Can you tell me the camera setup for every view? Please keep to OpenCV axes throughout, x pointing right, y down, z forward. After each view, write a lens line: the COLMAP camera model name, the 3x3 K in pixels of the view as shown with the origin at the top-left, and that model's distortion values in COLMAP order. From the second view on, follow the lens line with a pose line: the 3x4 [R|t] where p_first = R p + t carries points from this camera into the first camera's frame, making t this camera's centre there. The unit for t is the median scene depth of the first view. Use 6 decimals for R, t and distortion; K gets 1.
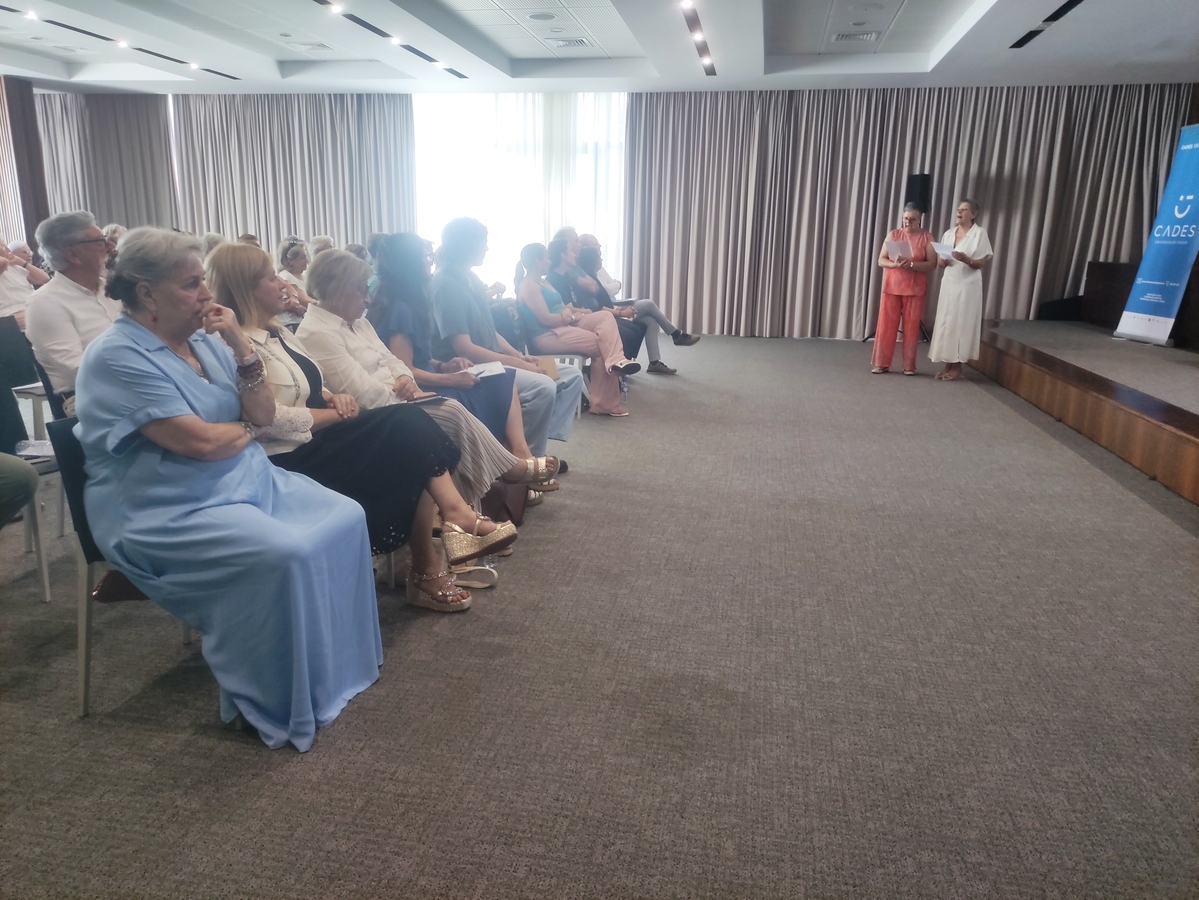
lens RADIAL K [[894.5, 0, 597.5], [0, 894.5, 450.5], [0, 0, 1]] dist [0.047958, -0.035361]
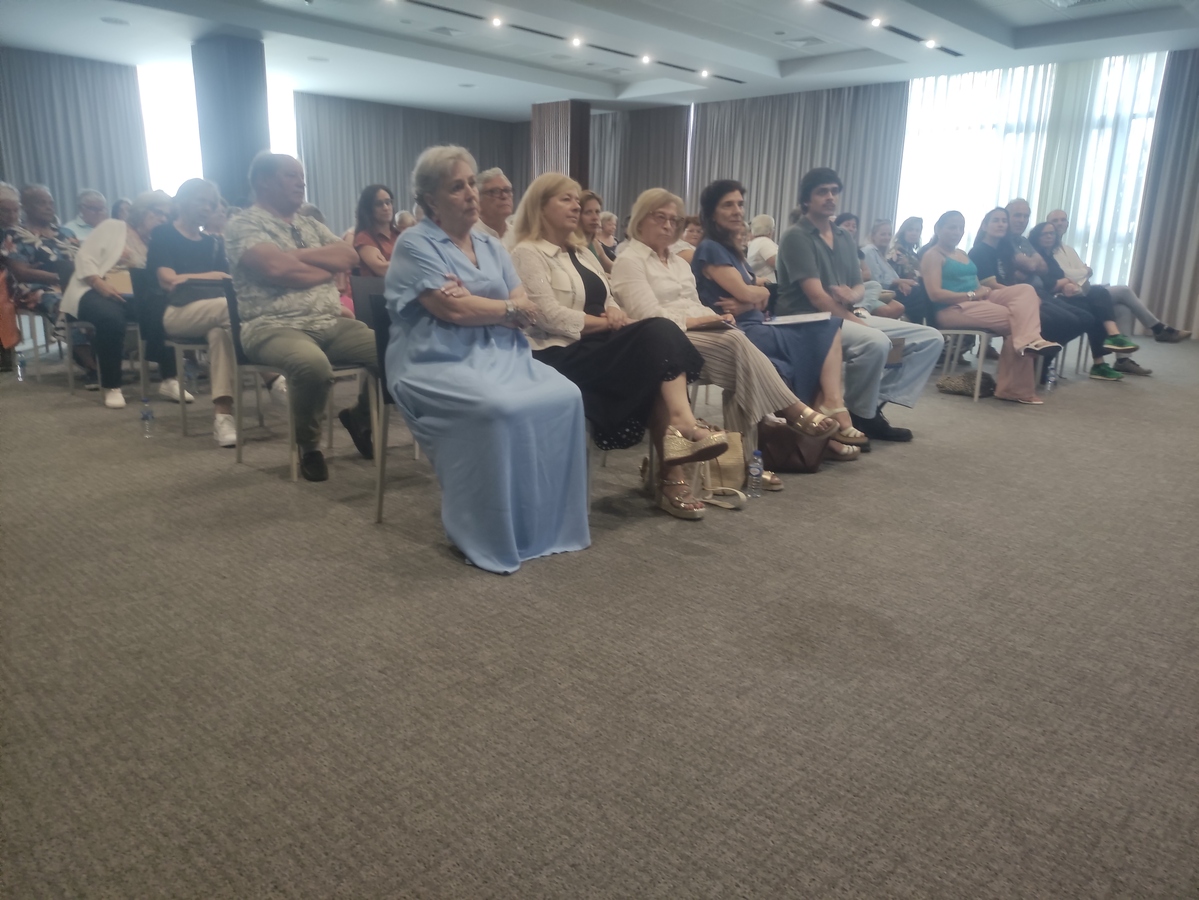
lens RADIAL K [[894.5, 0, 570.7], [0, 894.5, 439.2], [0, 0, 1]] dist [0.047958, -0.035361]
pose [[0.831465, 0.127063, -0.540853, 0.284066], [-0.139496, 0.990056, 0.018144, 0.086899], [0.537780, 0.060361, 0.840922, 0.035014]]
